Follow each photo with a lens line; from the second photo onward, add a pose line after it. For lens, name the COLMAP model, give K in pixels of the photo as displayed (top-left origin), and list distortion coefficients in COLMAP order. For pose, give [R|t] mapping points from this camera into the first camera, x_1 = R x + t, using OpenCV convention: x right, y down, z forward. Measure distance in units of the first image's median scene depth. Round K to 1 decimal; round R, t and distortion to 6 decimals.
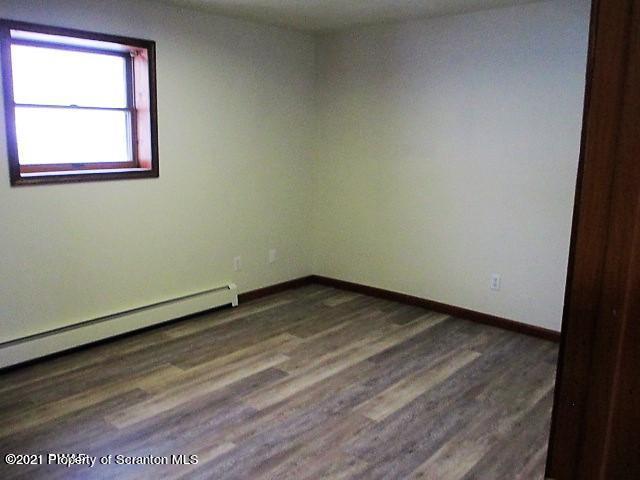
lens RADIAL K [[542.3, 0, 321.1], [0, 542.3, 239.6], [0, 0, 1]] dist [-0.019510, -0.008715]
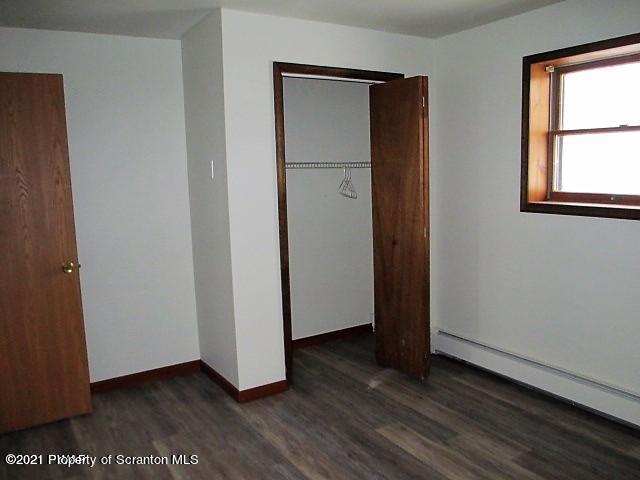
lens RADIAL K [[542.3, 0, 319.7], [0, 542.3, 239.8], [0, 0, 1]] dist [-0.019510, -0.008715]
pose [[-0.271399, 0.134792, -0.952982, 0.548606], [-0.164784, 0.969017, 0.183989, -0.174544], [0.948256, 0.206971, -0.240778, 0.896496]]
